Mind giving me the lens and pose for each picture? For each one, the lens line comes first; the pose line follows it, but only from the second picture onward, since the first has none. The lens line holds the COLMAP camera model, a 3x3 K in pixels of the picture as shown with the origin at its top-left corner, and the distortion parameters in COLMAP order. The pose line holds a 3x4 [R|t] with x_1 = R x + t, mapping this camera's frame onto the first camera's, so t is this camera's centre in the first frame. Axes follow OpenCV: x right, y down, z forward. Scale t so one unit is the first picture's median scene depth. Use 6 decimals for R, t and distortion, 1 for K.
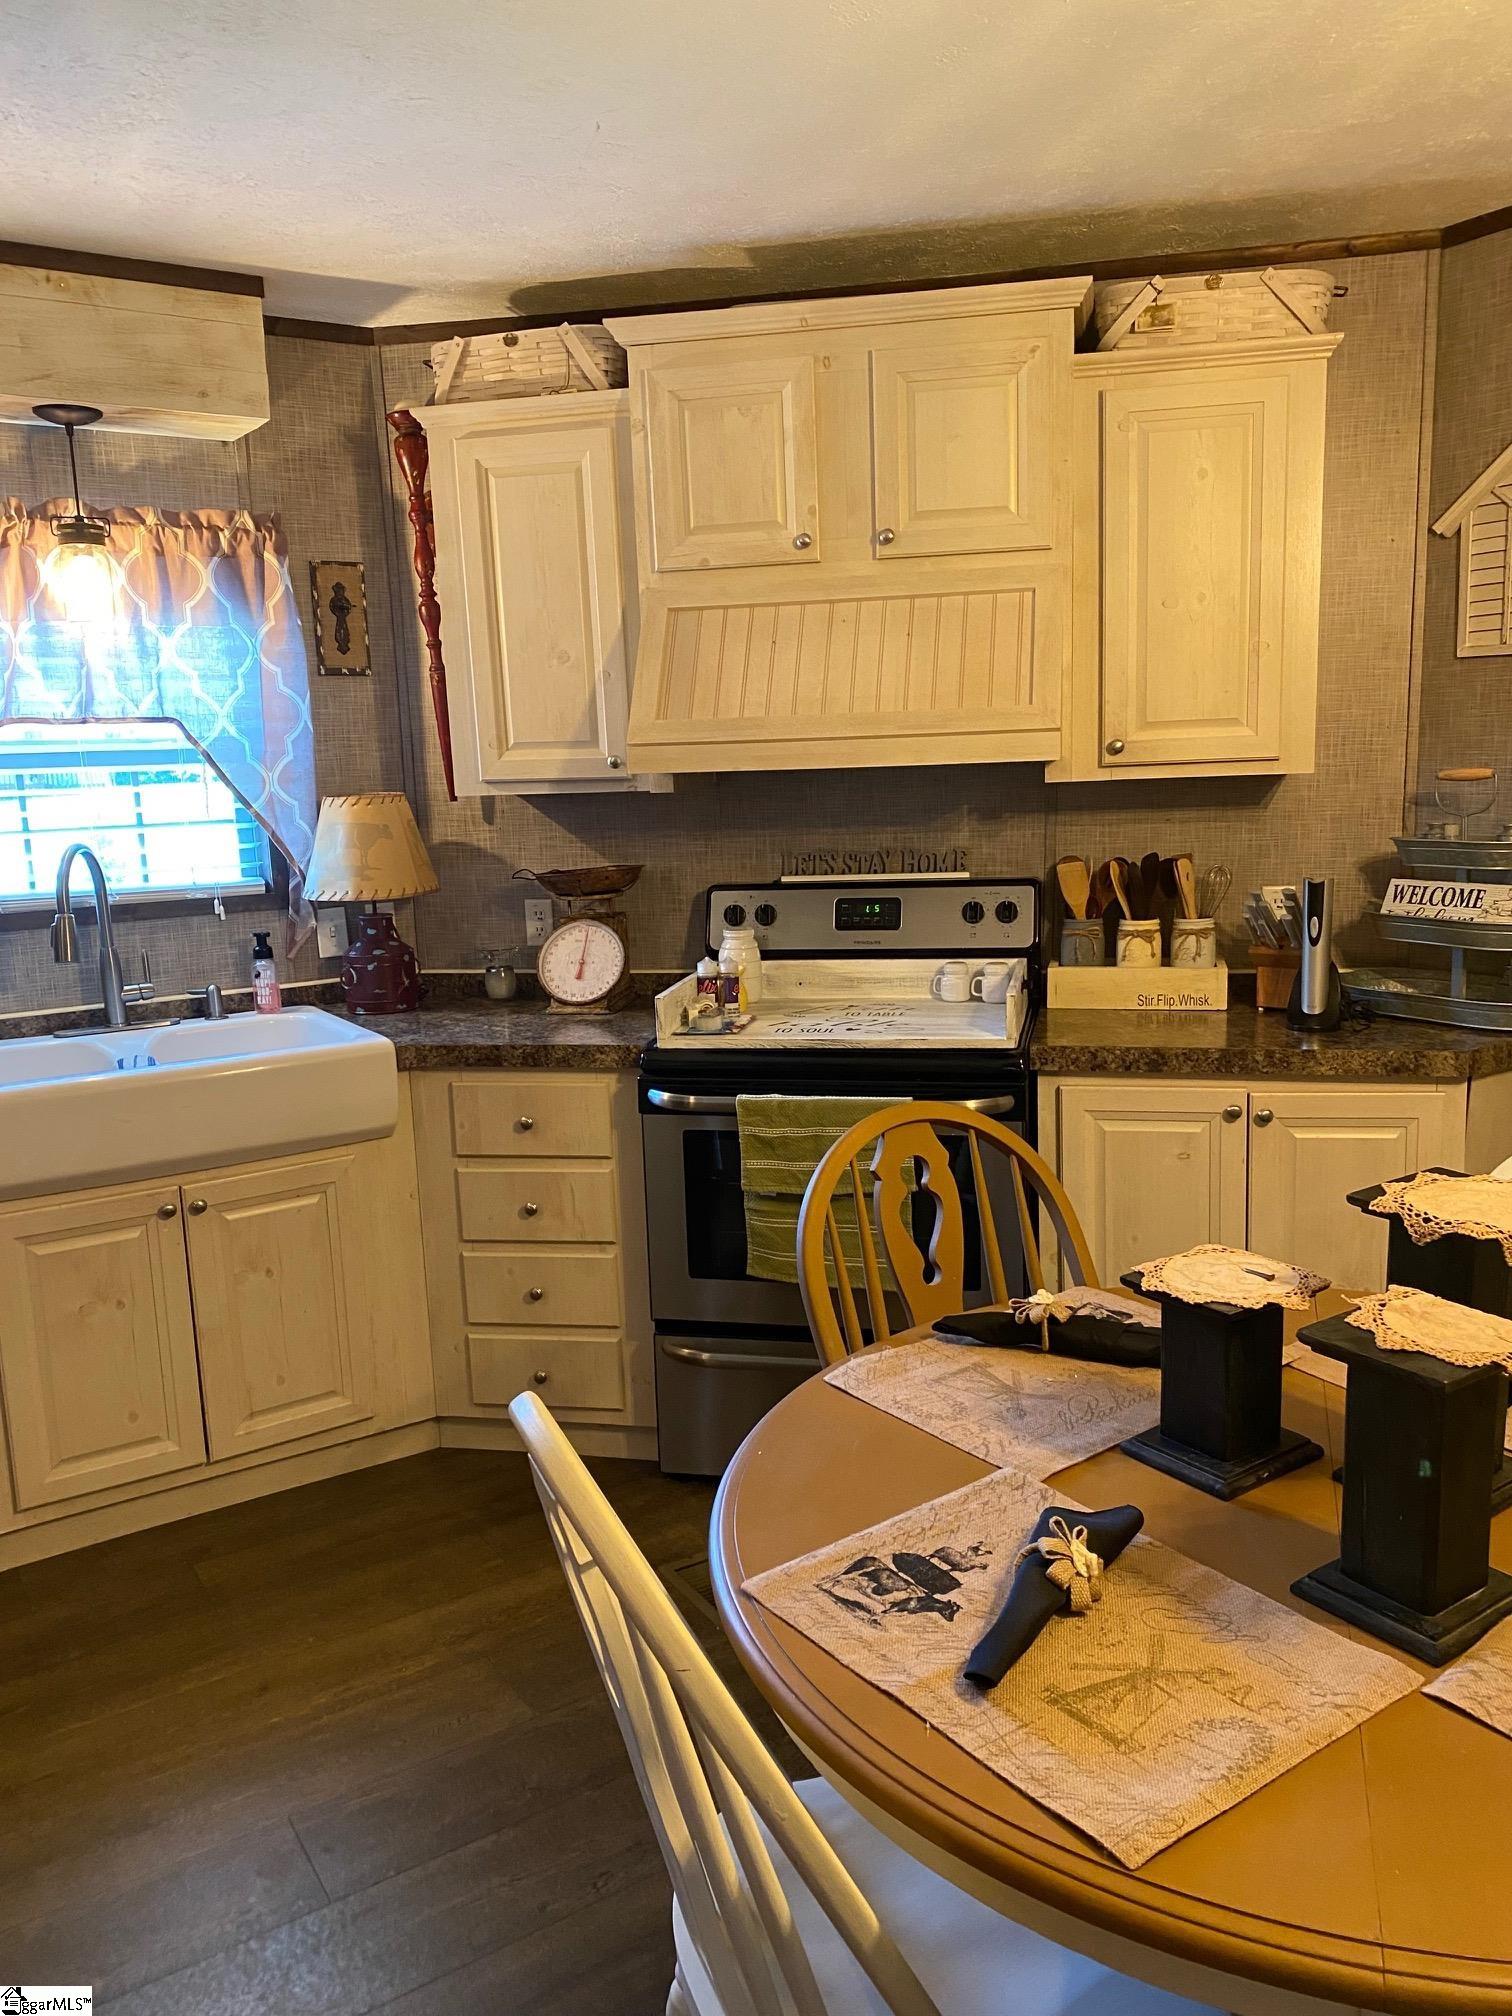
lens RADIAL K [[1516.6, 0, 816.5], [0, 1516.6, 1031.1], [0, 0, 1]] dist [0.008474, -0.001891]
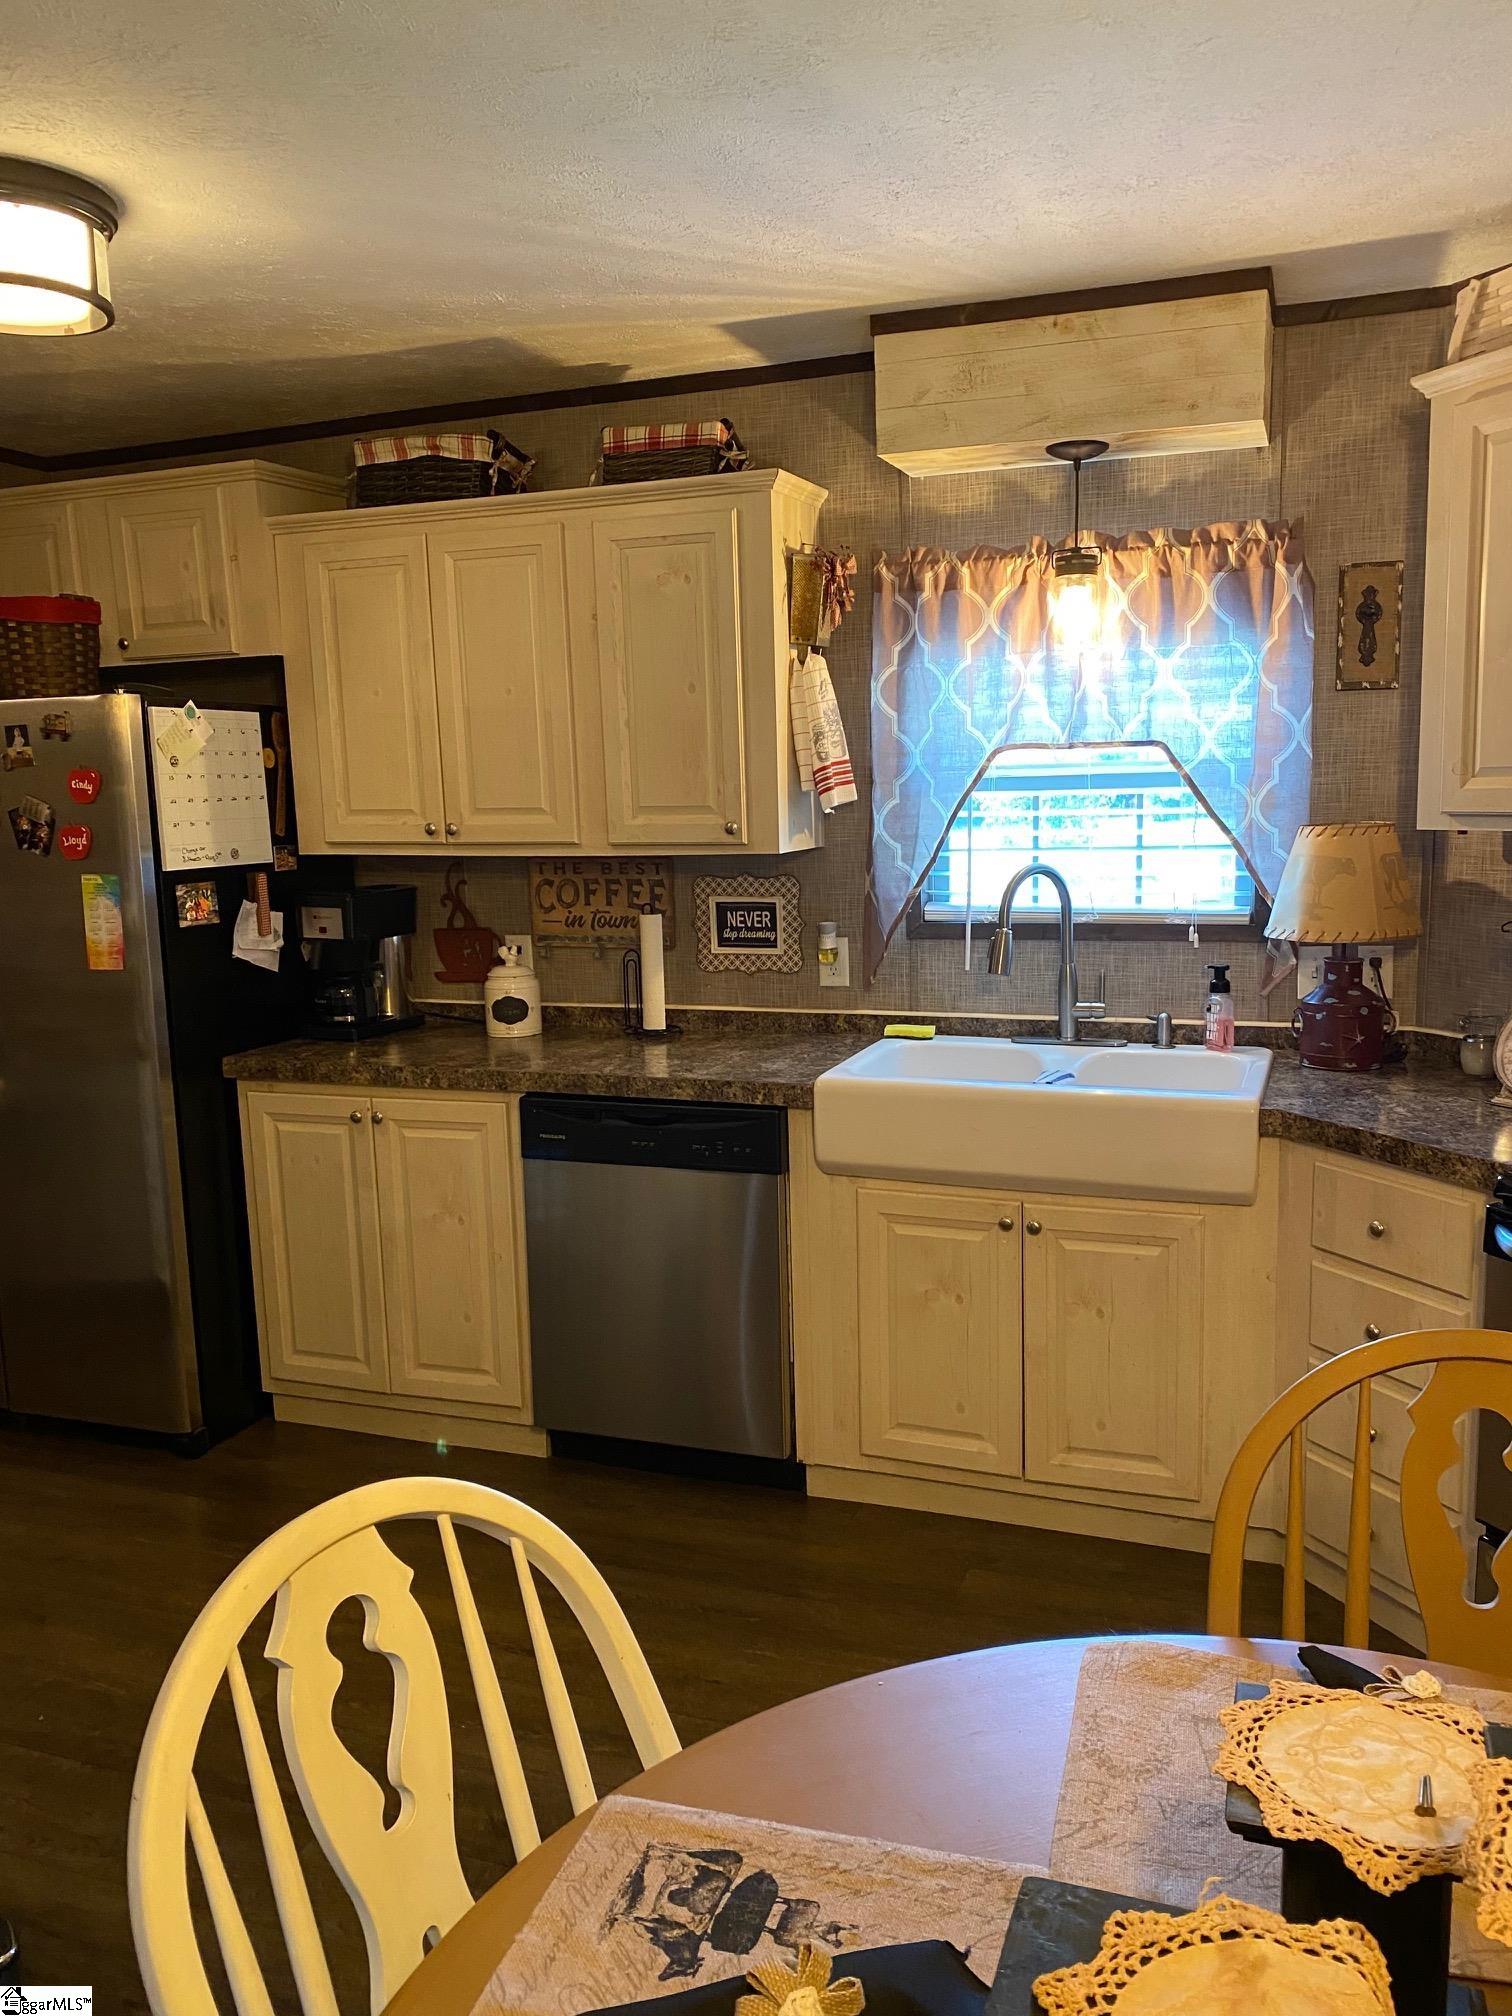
lens RADIAL K [[1529.5, 0, 756.0], [0, 1529.5, 1037.8], [0, 0, 1]] dist [0.029714, -0.048515]
pose [[0.592523, 0.146865, -0.792053, 0.242657], [-0.147955, 0.986354, 0.072211, -0.049182], [0.791850, 0.074401, 0.606167, 0.203787]]
